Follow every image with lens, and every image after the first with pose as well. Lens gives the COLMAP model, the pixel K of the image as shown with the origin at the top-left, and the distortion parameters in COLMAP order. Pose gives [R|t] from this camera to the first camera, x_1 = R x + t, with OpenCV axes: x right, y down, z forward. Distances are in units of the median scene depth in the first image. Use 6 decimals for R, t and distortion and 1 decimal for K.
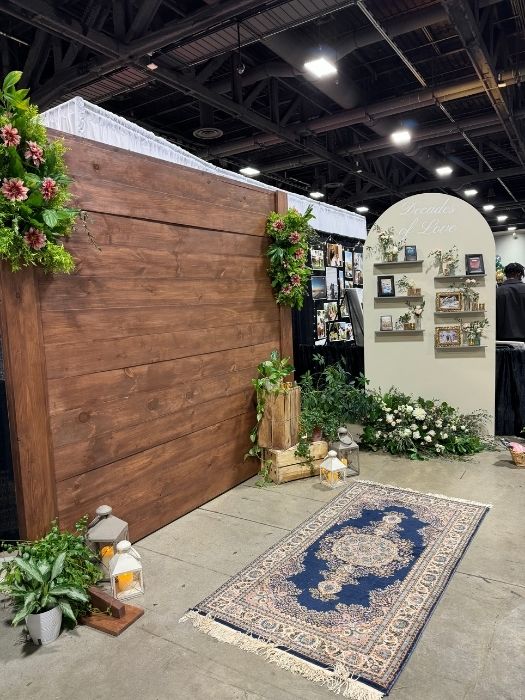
lens RADIAL K [[494.6, 0, 262.5], [0, 494.6, 350.0], [0, 0, 1]] dist [0.126934, -0.156187]
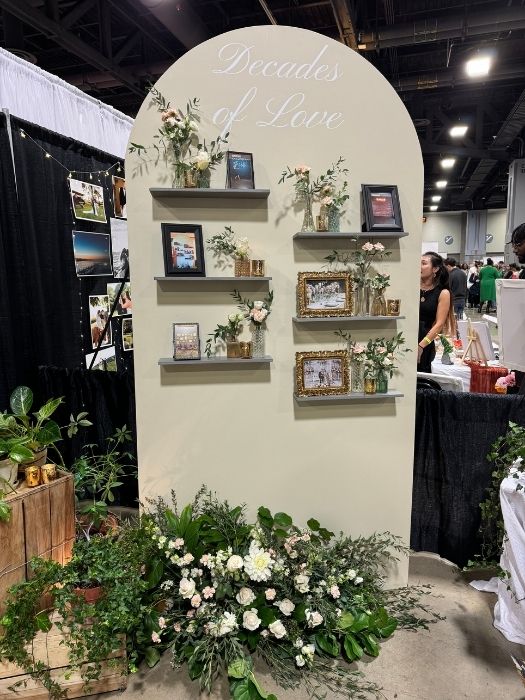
lens RADIAL K [[494.6, 0, 262.5], [0, 494.6, 350.0], [0, 0, 1]] dist [0.126934, -0.156187]
pose [[0.962897, -0.007868, 0.269755, 0.200798], [-0.004390, 0.998986, 0.044807, -0.065878], [-0.269834, -0.044328, 0.961886, 0.593512]]
